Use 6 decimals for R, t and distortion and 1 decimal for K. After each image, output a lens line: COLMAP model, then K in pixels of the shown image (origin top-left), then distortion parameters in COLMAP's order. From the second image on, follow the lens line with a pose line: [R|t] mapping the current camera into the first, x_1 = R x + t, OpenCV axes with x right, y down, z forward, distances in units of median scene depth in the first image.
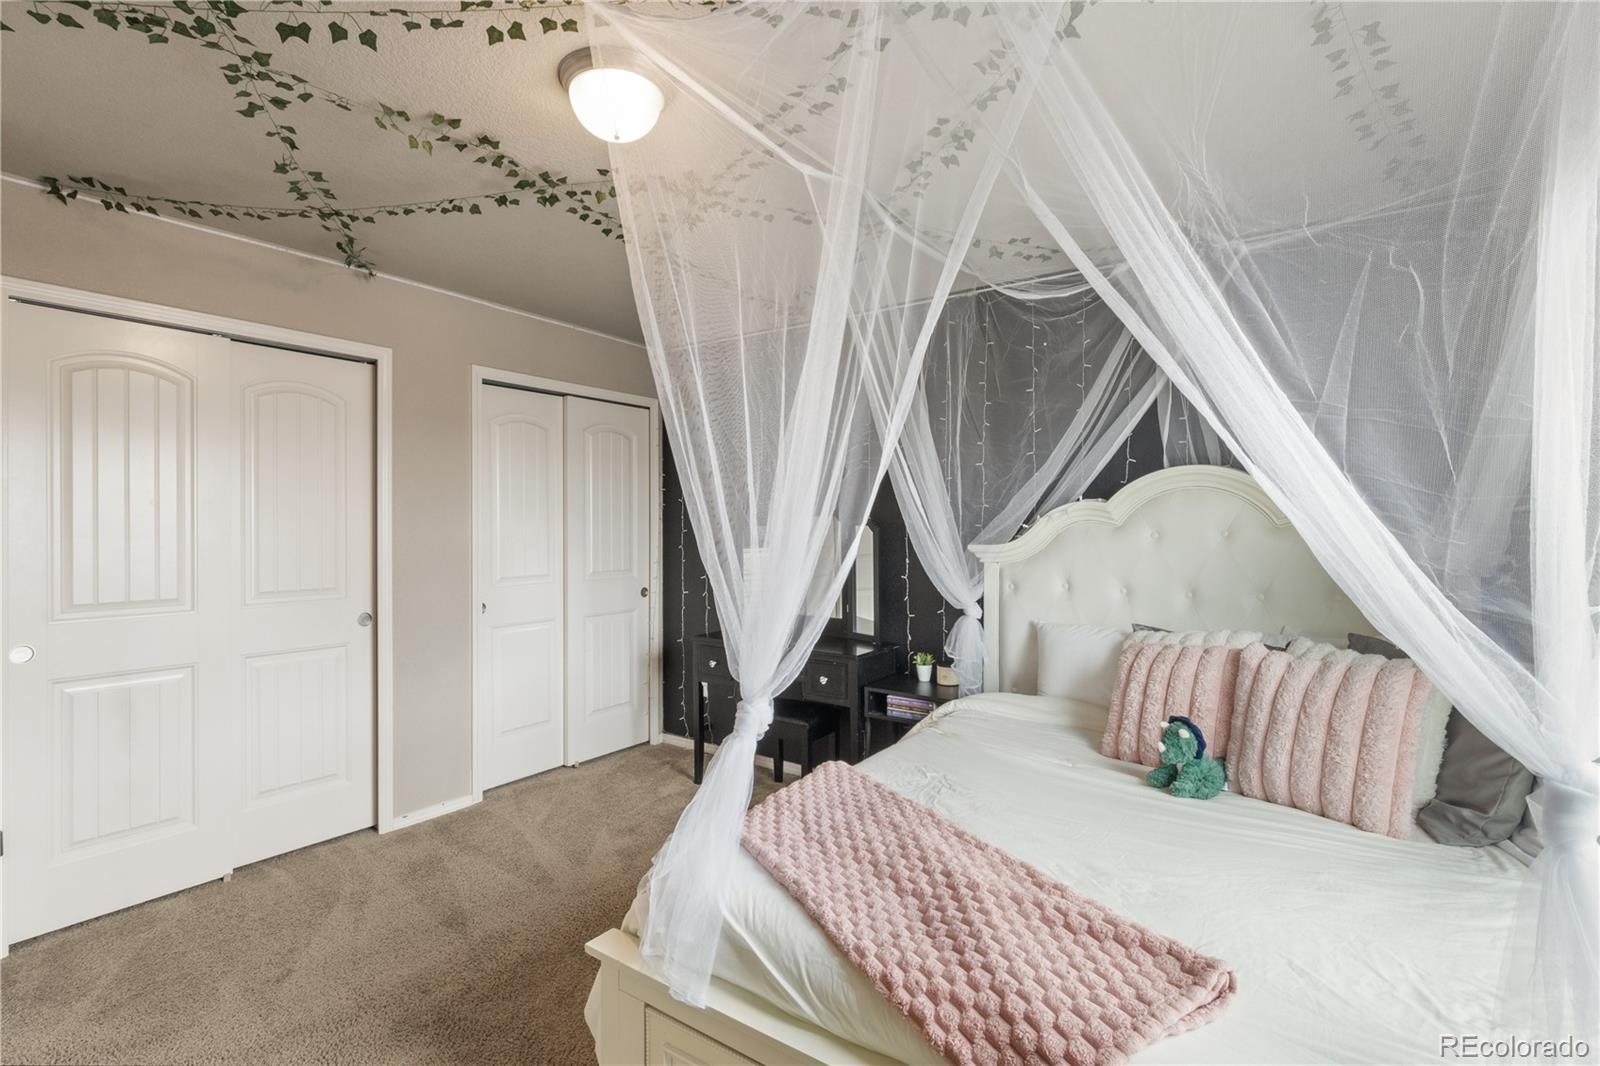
lens RADIAL K [[740.9, 0, 793.9], [0, 740.9, 536.0], [0, 0, 1]] dist [-0.000236, -0.001273]
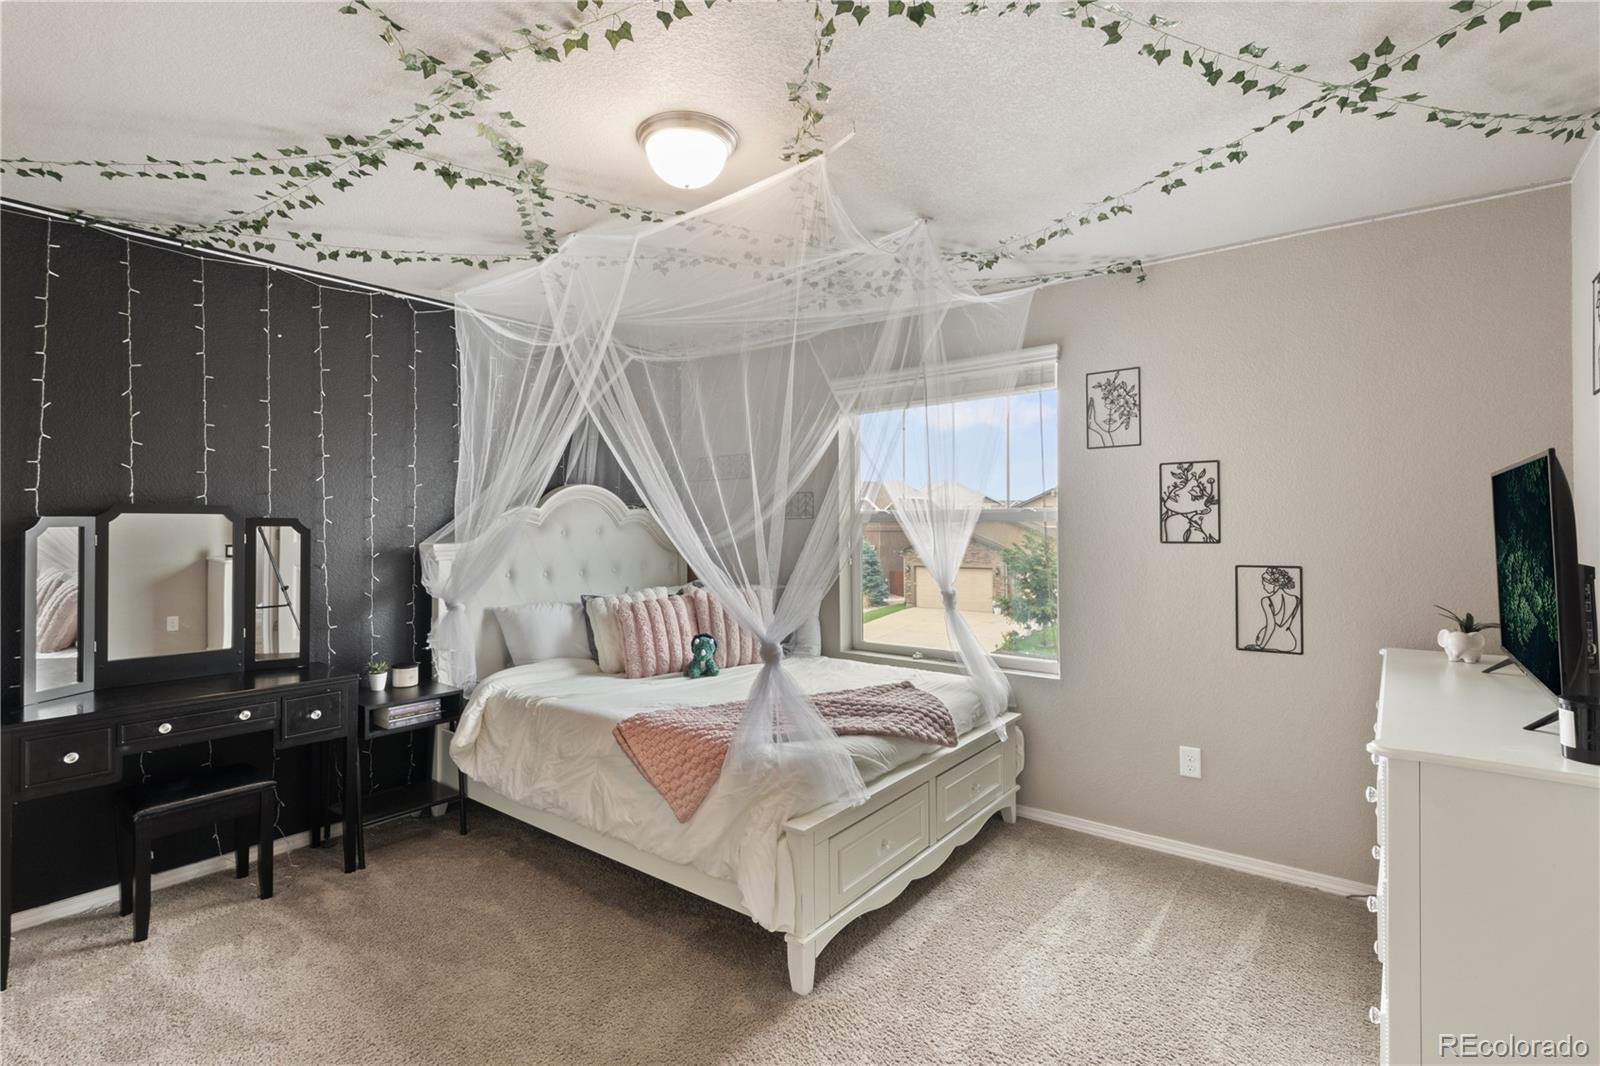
lens RADIAL K [[740.9, 0, 795.4], [0, 740.9, 522.8], [0, 0, 1]] dist [-0.000236, -0.001273]
pose [[0.015957, 0.000243, 0.999873, -0.830035], [0.004025, 0.999992, -0.000307, -0.015608], [-0.999865, 0.004030, 0.015956, 0.494675]]
